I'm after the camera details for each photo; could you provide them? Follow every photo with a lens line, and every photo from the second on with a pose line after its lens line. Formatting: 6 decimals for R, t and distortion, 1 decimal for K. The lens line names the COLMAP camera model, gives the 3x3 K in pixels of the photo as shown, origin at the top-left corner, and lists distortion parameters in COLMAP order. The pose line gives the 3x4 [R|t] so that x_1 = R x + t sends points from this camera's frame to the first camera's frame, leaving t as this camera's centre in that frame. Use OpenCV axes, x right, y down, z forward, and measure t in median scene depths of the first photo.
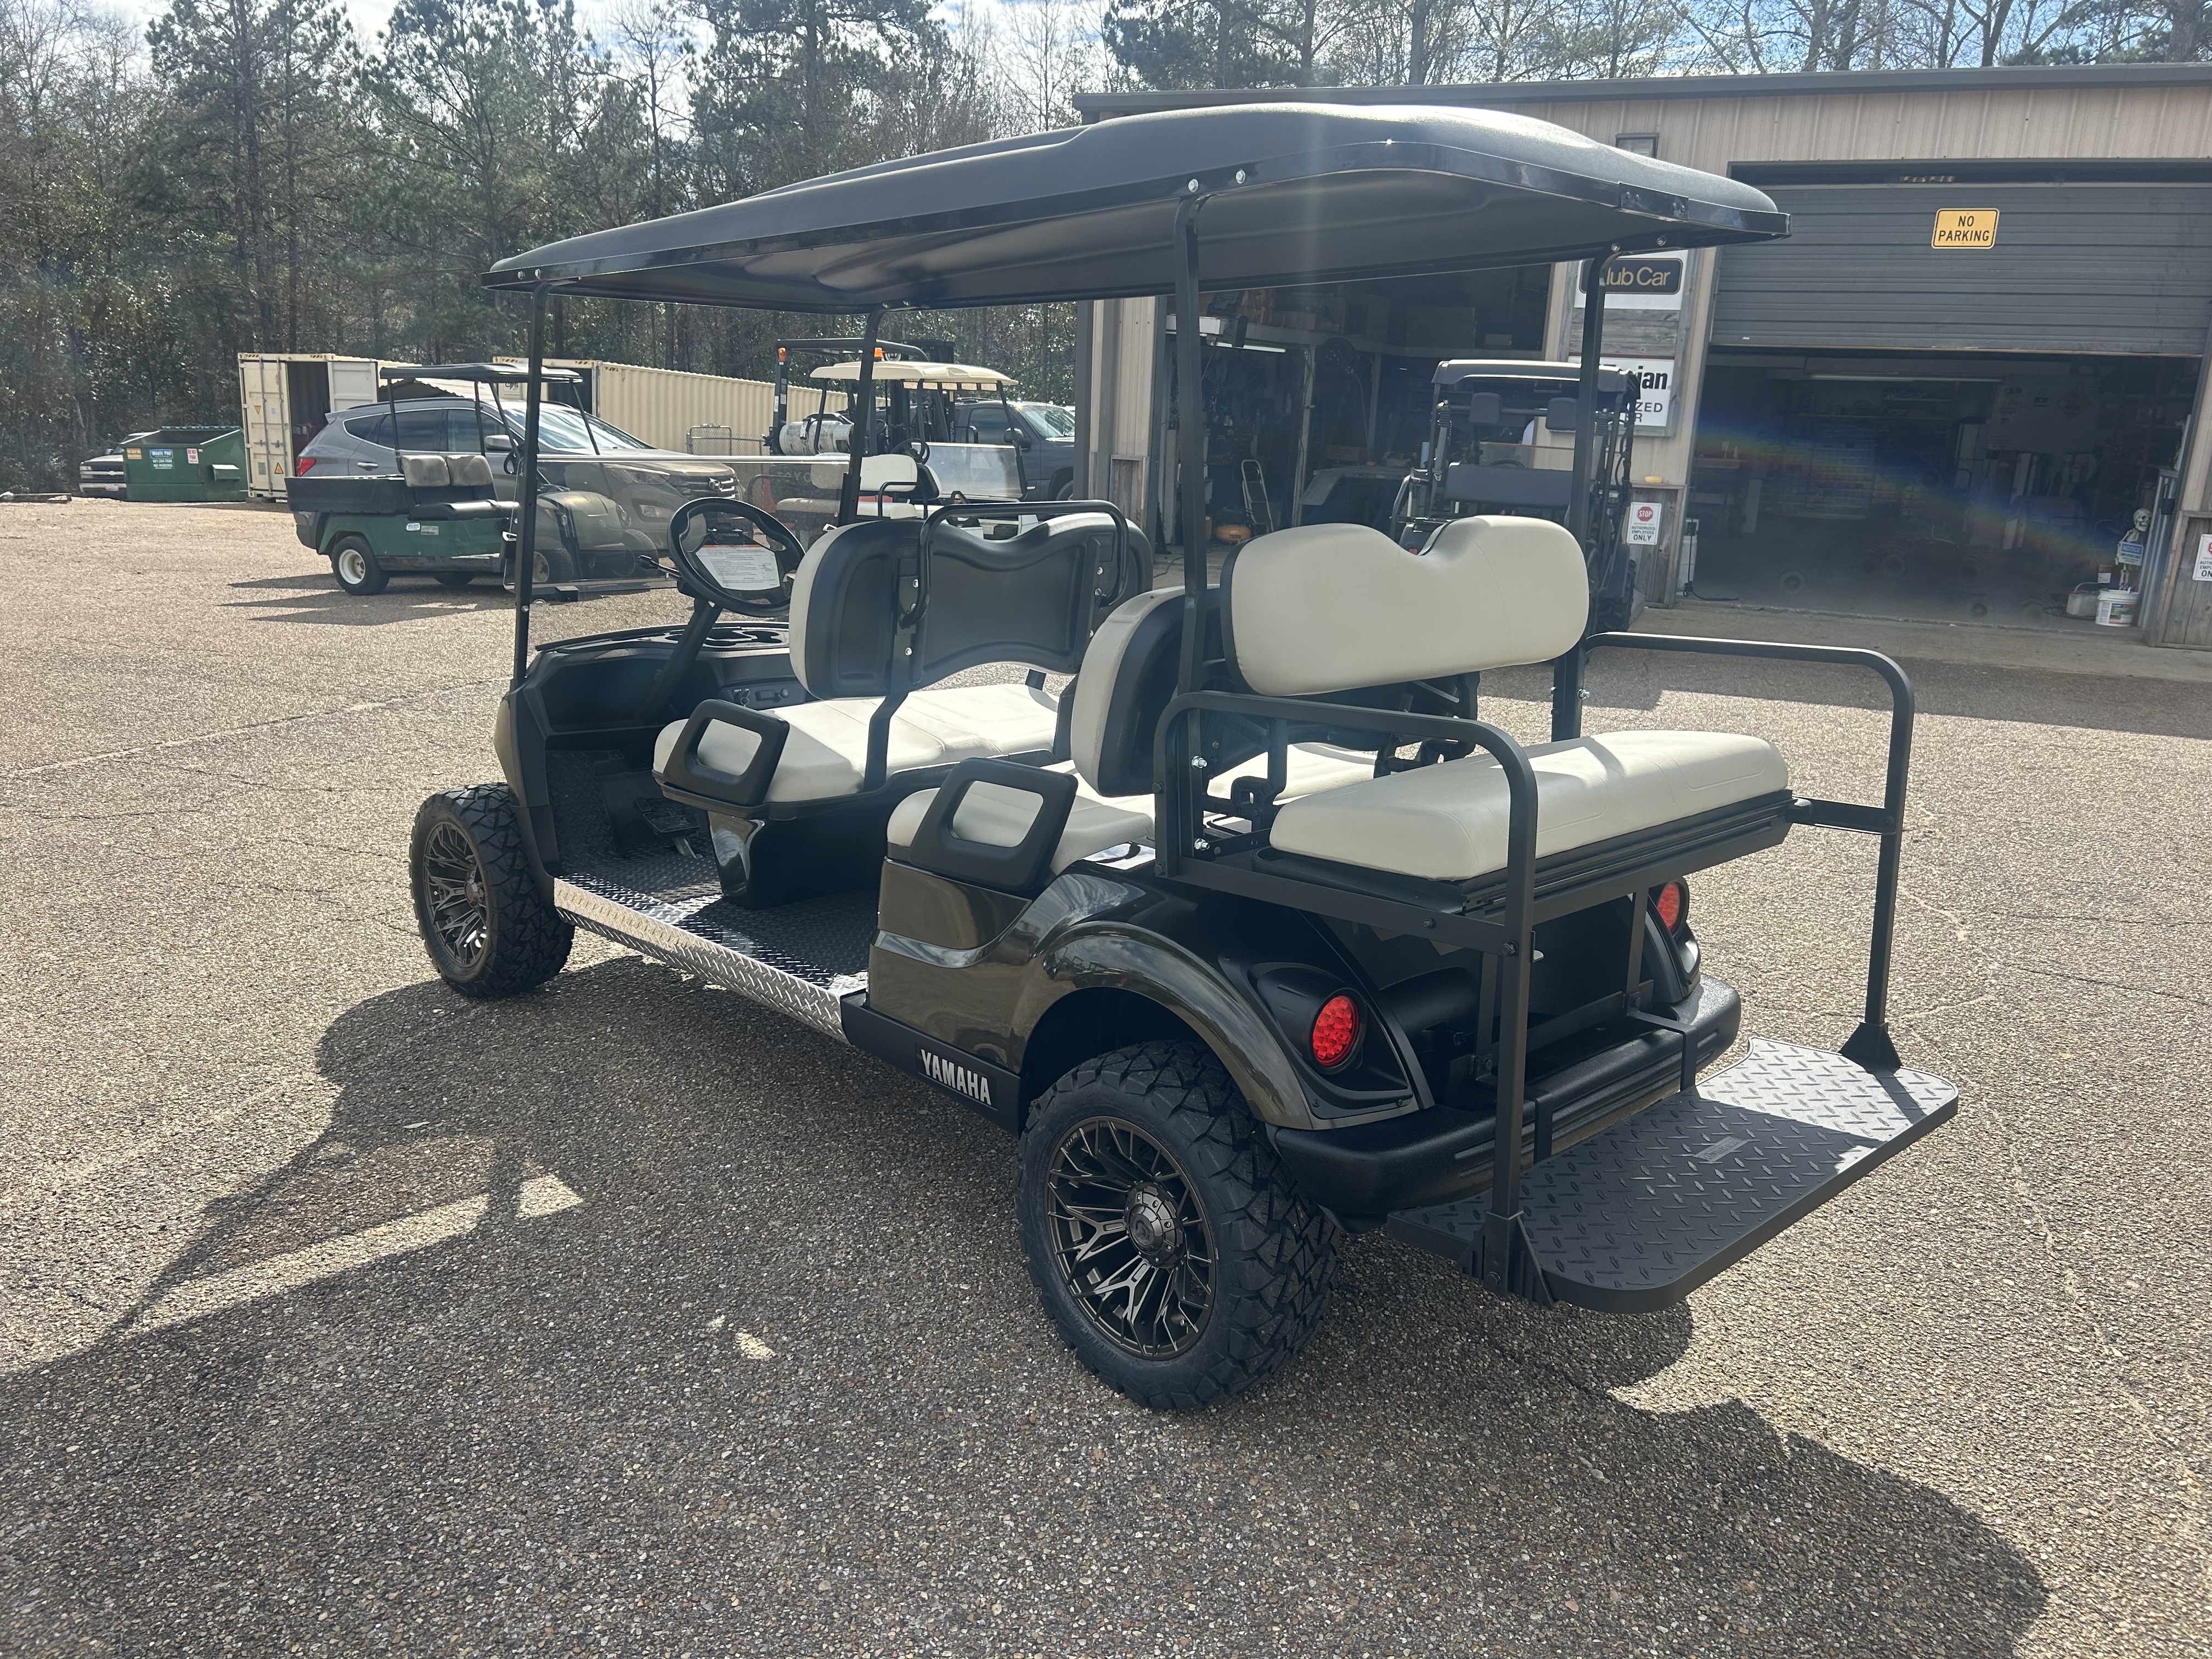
lens RADIAL K [[1629.5, 0, 1115.1], [0, 1629.5, 831.5], [0, 0, 1]] dist [0.033294, -0.033143]
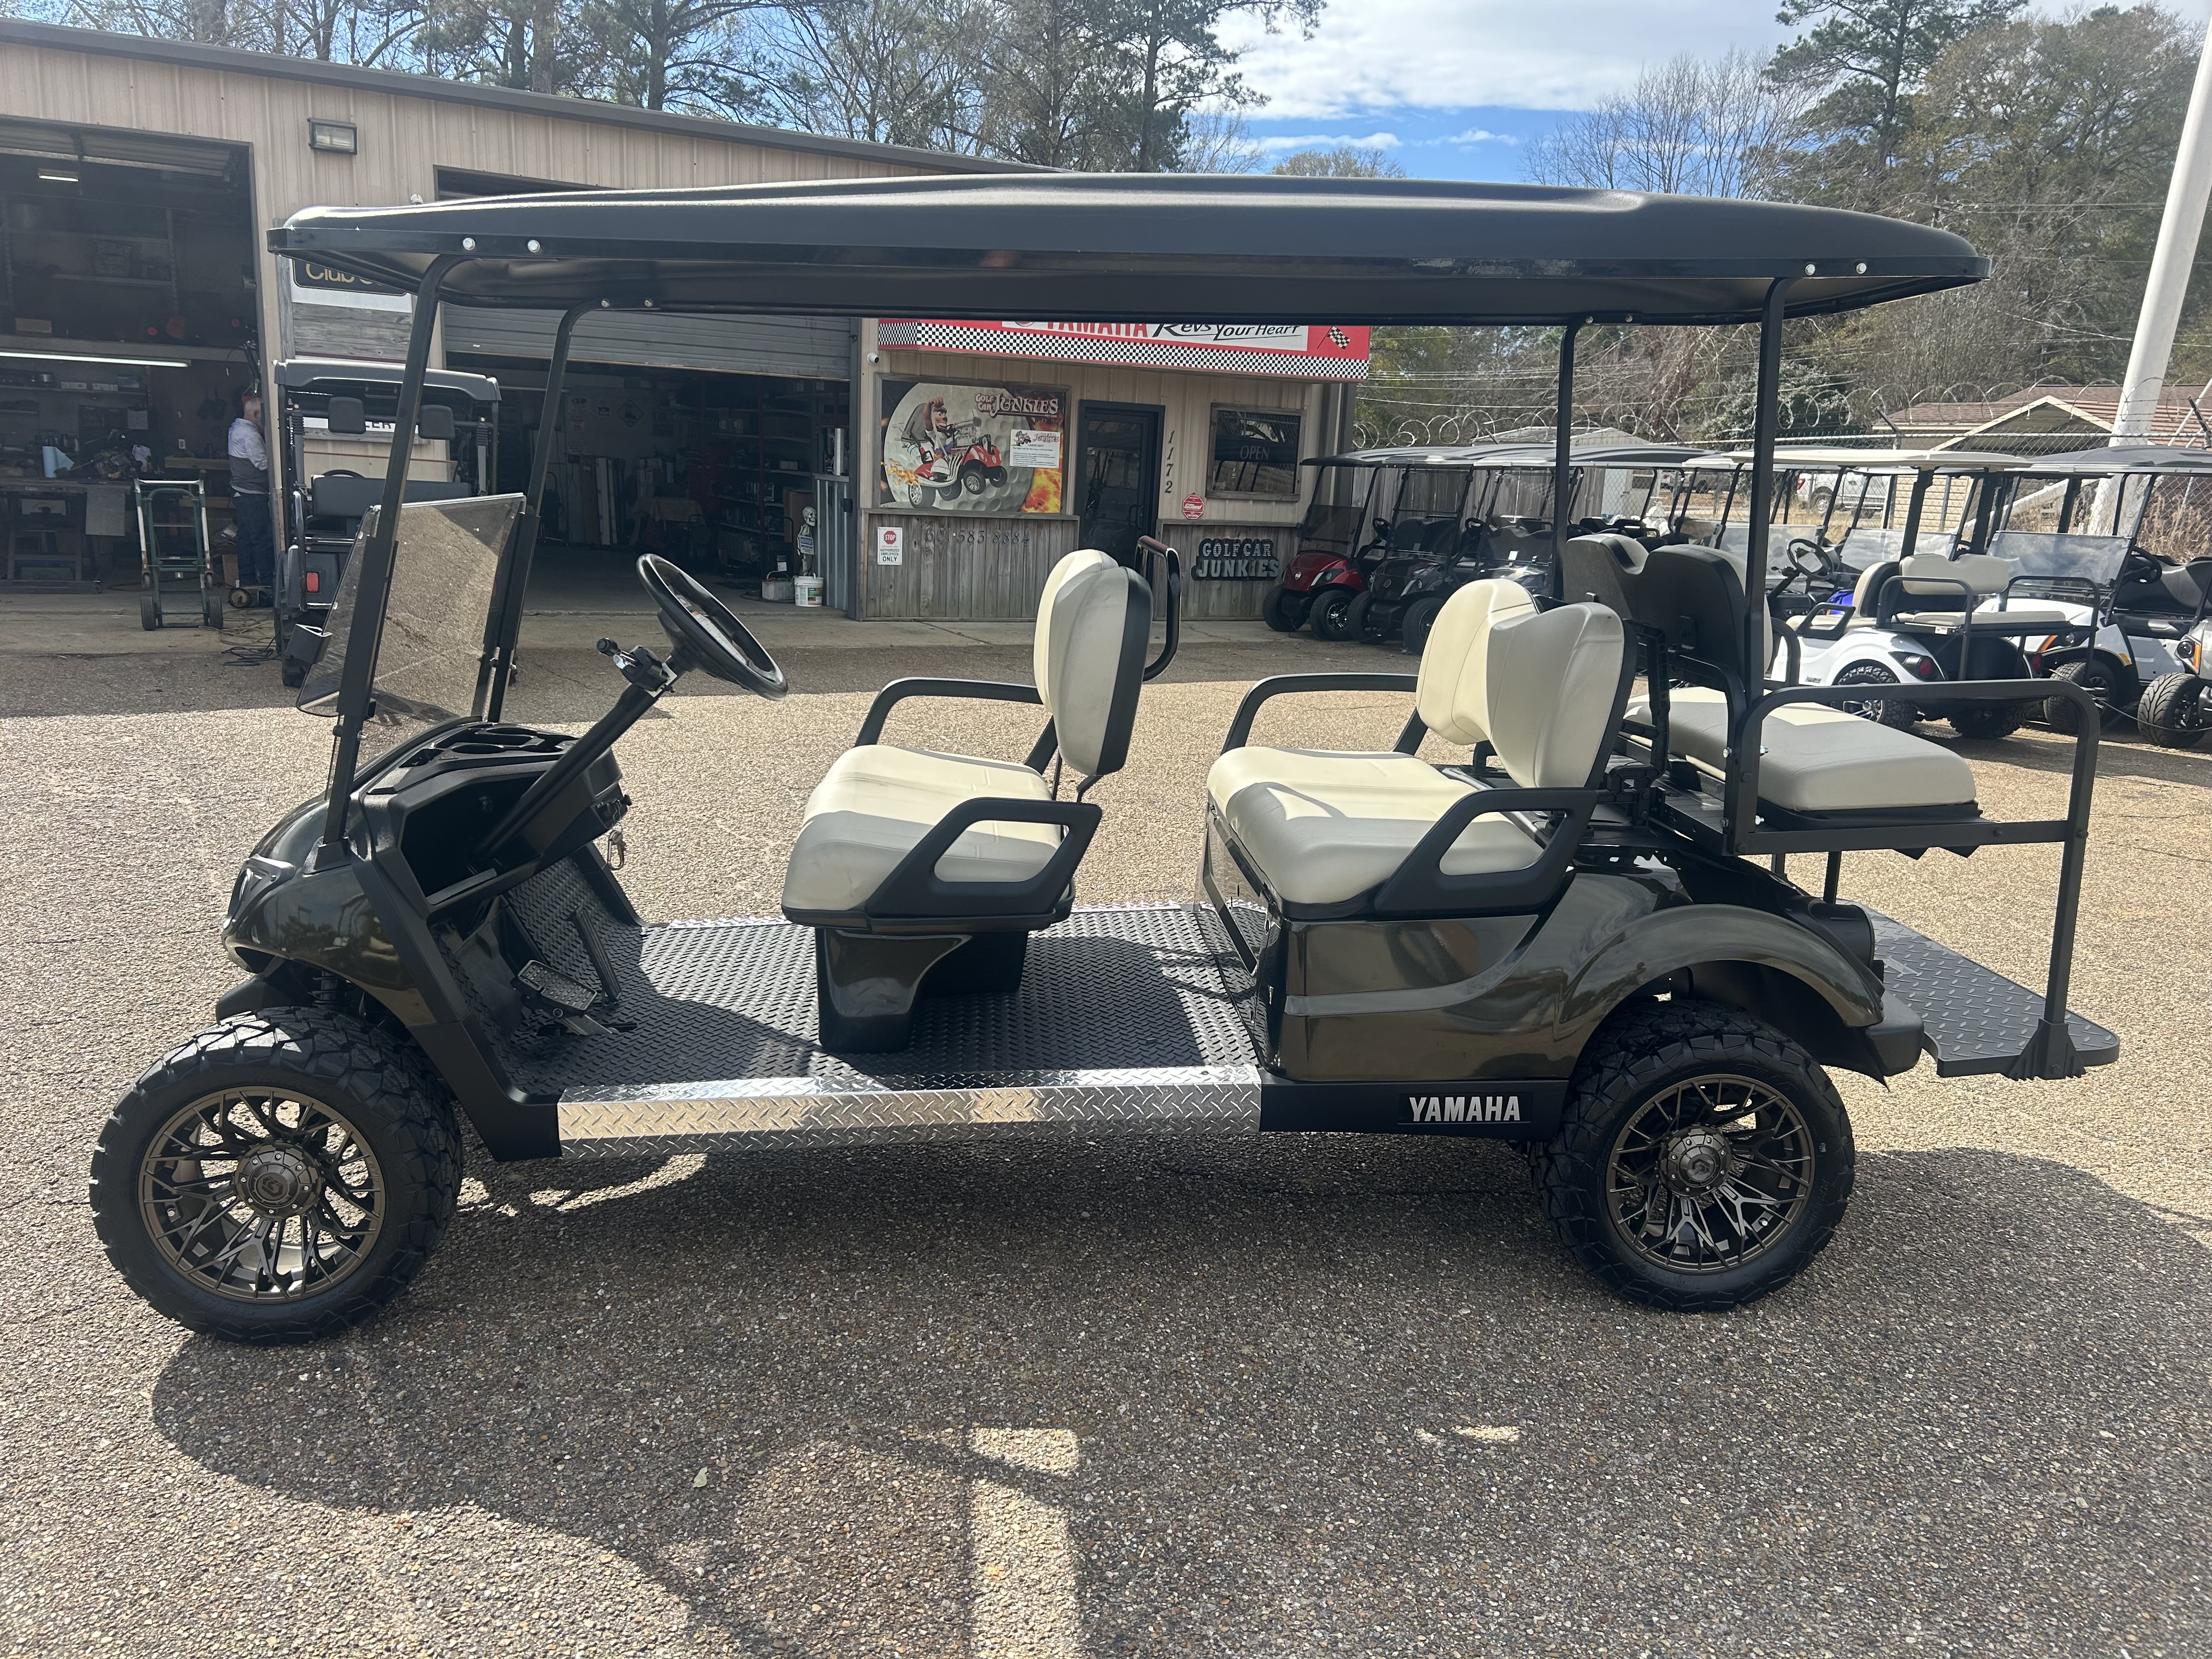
lens RADIAL K [[1629.5, 0, 1095.4], [0, 1629.5, 831.5], [0, 0, 1]] dist [0.033294, -0.033143]
pose [[0.636240, -0.177752, 0.750735, -0.183131], [0.177711, 0.980694, 0.081592, -0.026897], [-0.750745, 0.081502, 0.655545, 0.092022]]
